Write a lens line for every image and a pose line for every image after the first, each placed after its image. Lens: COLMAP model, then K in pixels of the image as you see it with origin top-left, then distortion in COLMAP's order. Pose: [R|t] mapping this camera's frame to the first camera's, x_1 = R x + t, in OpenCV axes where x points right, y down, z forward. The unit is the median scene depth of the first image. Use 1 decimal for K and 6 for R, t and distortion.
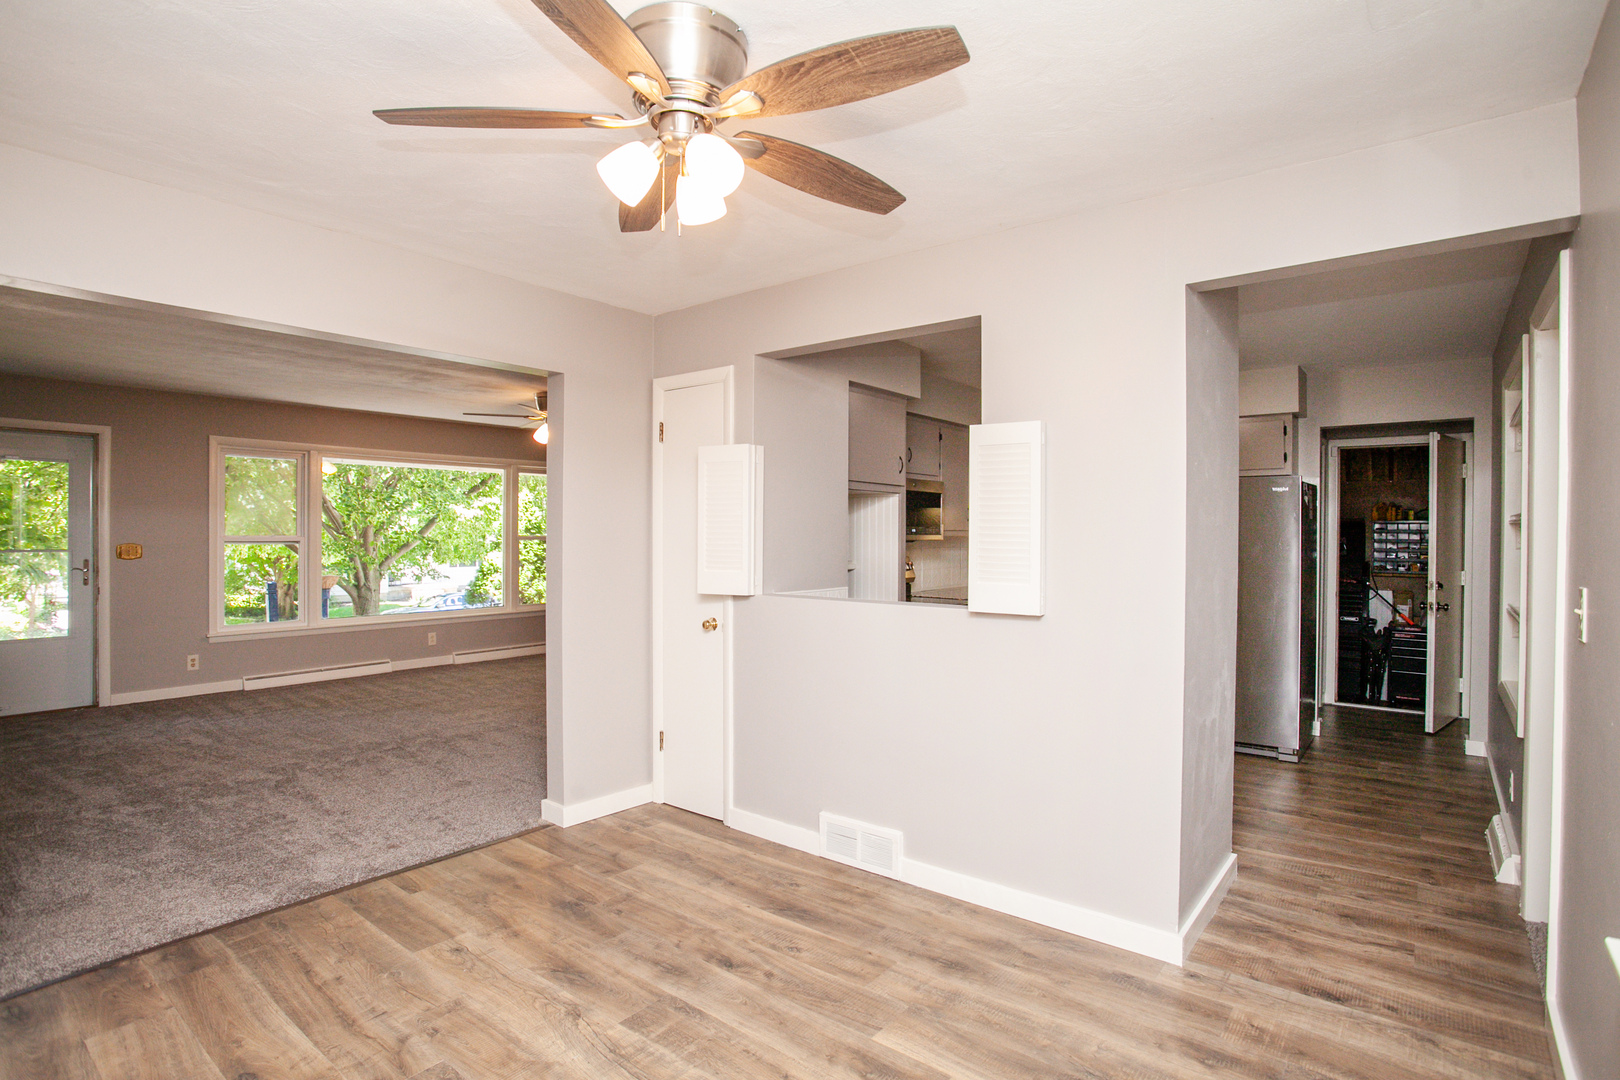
lens RADIAL K [[843.6, 0, 781.3], [0, 843.6, 536.5], [0, 0, 1]] dist [-0.073968, 0.034643]
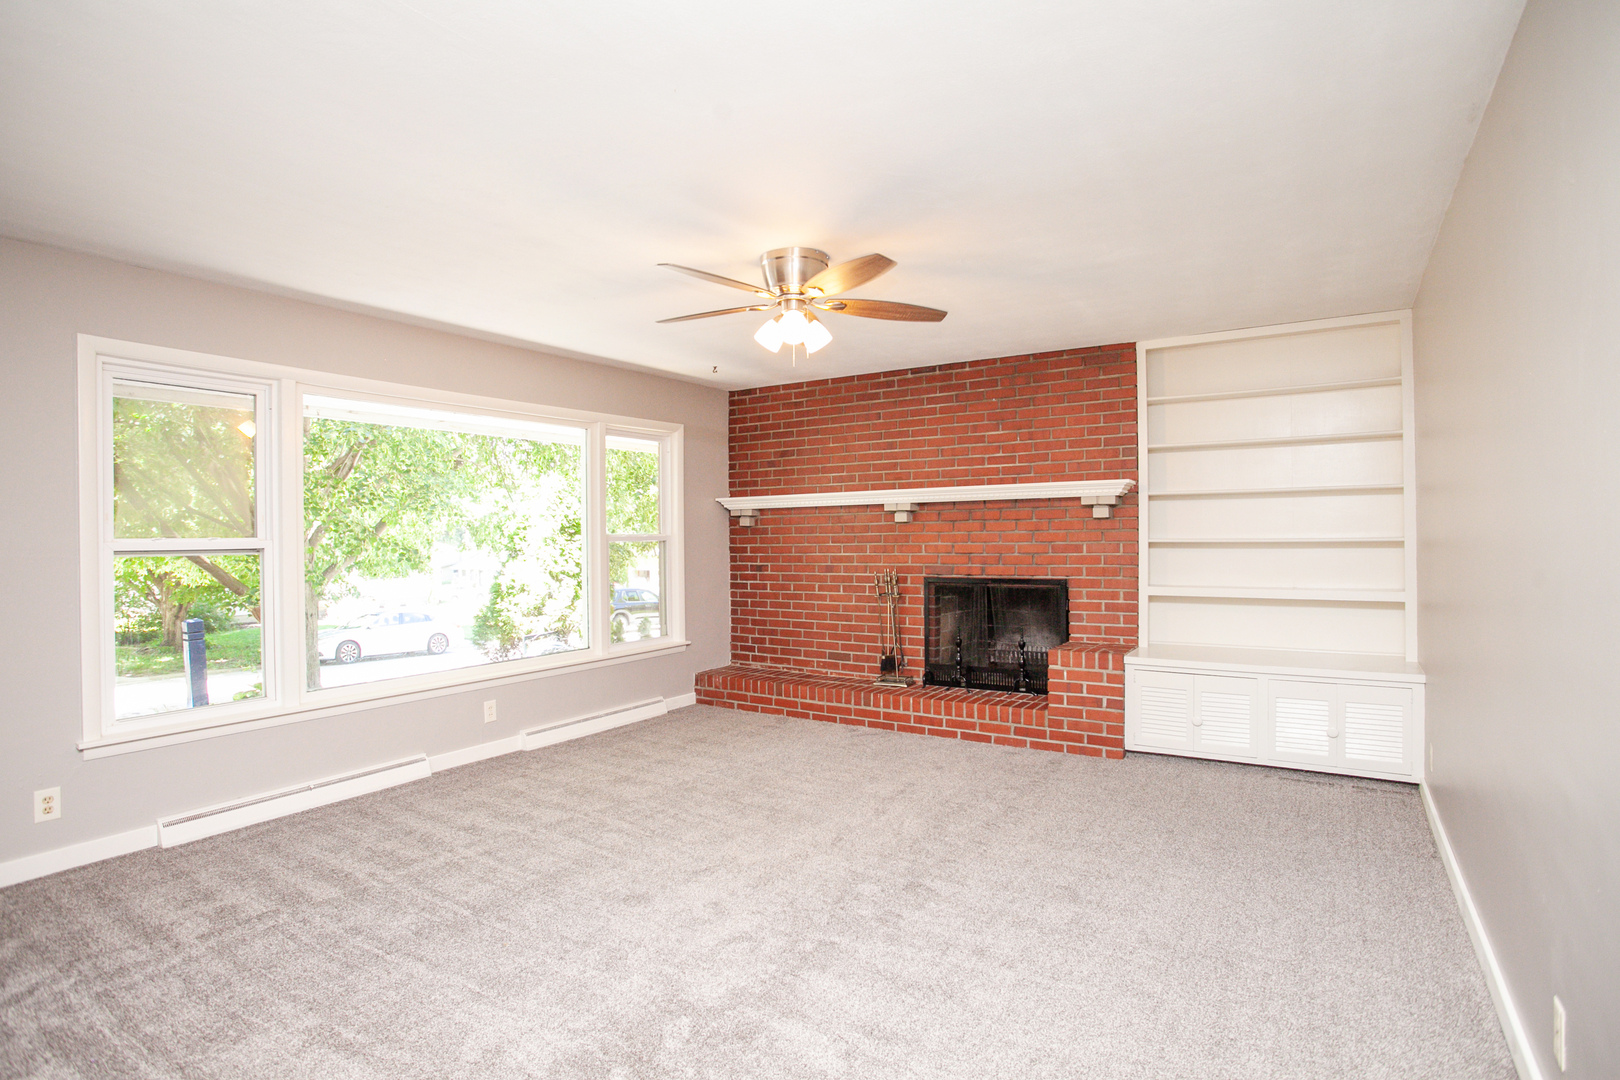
lens RADIAL K [[843.6, 0, 781.3], [0, 843.6, 536.5], [0, 0, 1]] dist [-0.073968, 0.034643]
pose [[0.994087, -0.016565, 0.107313, -0.408510], [0.016883, 0.999855, -0.002061, 0.005599], [-0.107263, 0.003861, 0.994223, 0.578292]]
